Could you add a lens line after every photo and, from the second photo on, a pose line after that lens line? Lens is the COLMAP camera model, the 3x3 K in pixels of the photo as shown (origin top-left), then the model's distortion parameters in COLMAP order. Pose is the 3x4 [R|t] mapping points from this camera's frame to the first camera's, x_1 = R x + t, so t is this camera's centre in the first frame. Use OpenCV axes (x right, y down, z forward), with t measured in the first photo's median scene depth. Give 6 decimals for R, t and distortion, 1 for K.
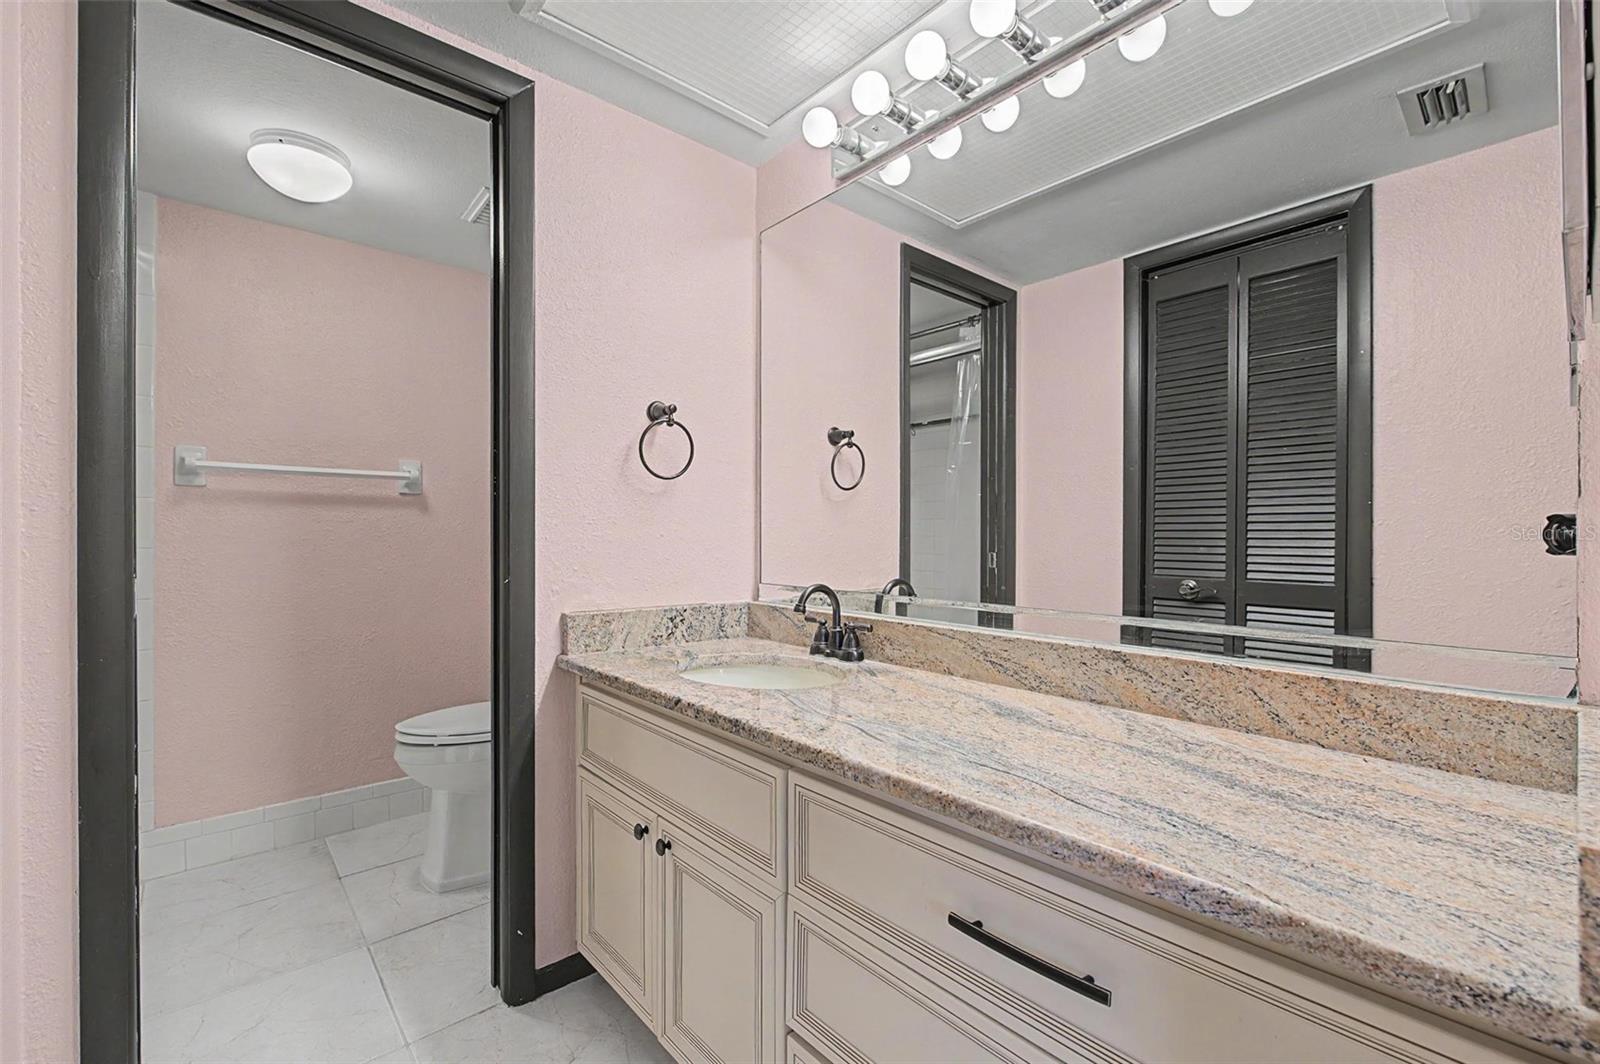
lens RADIAL K [[686.8, 0, 800.7], [0, 686.8, 535.4], [0, 0, 1]] dist [0.005129, 0.000429]
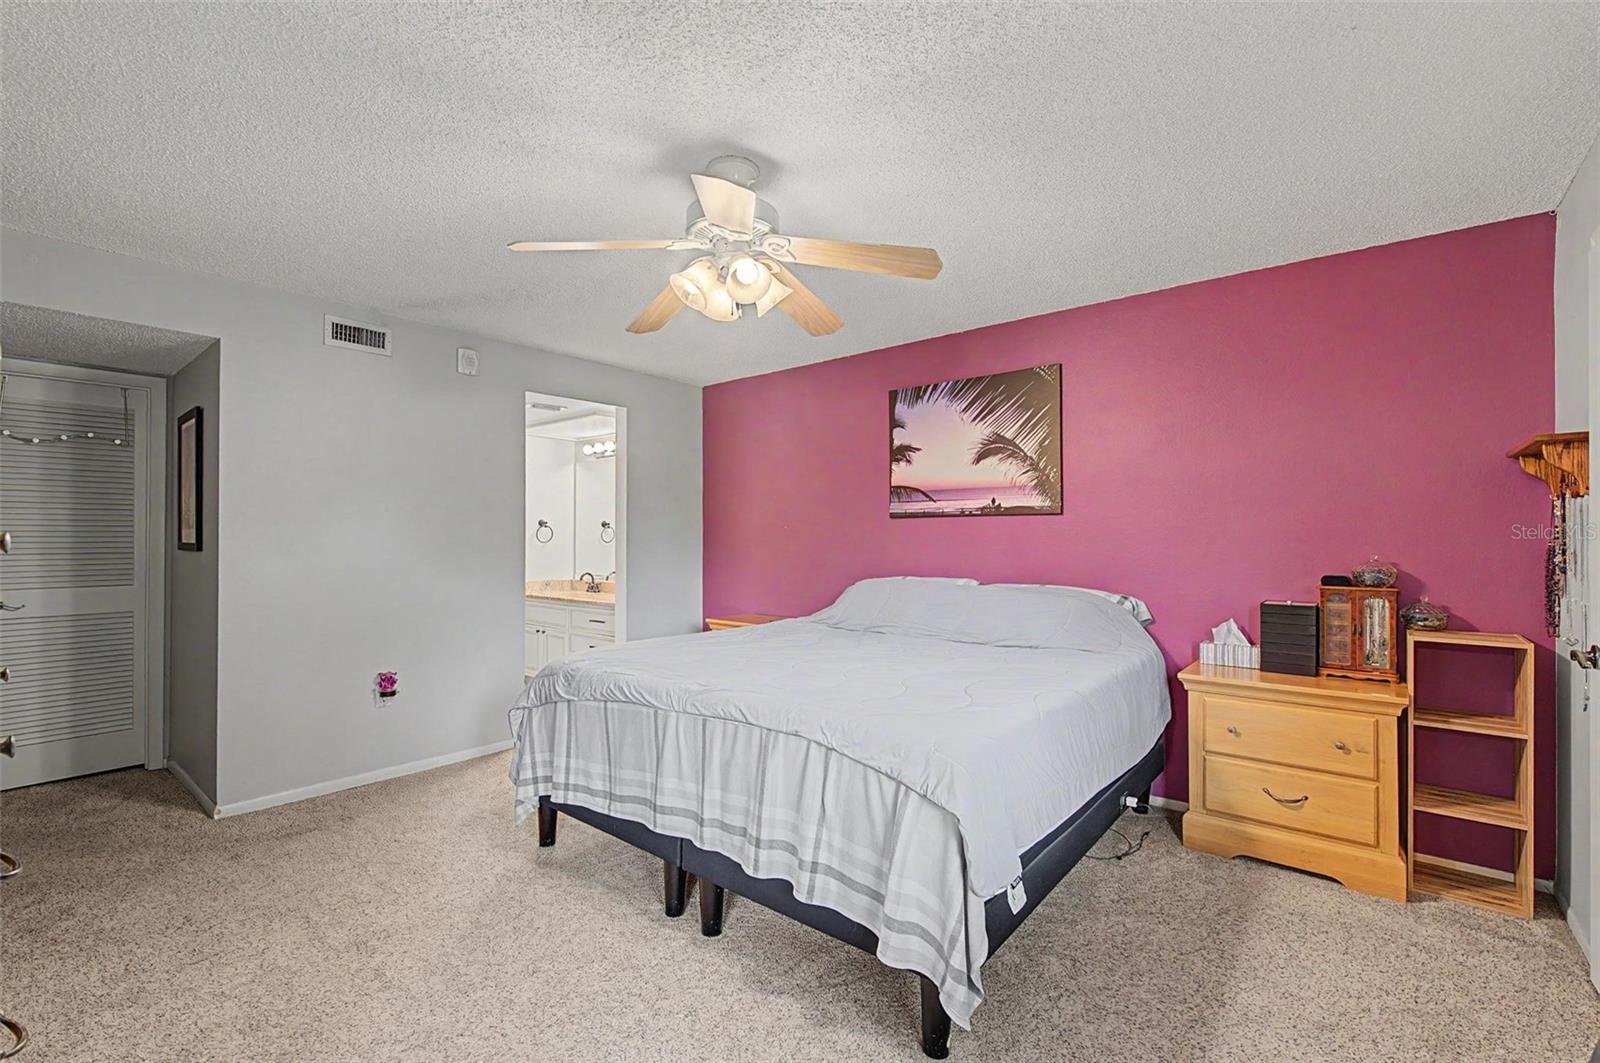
lens RADIAL K [[690.1, 0, 799.6], [0, 690.1, 533.2], [0, 0, 1]] dist [-0.001730, -0.000137]
pose [[0.988667, 0.000013, 0.150127, 0.549327], [0.001113, 0.999972, -0.007414, -0.102963], [-0.150123, 0.007497, 0.988639, -2.605677]]
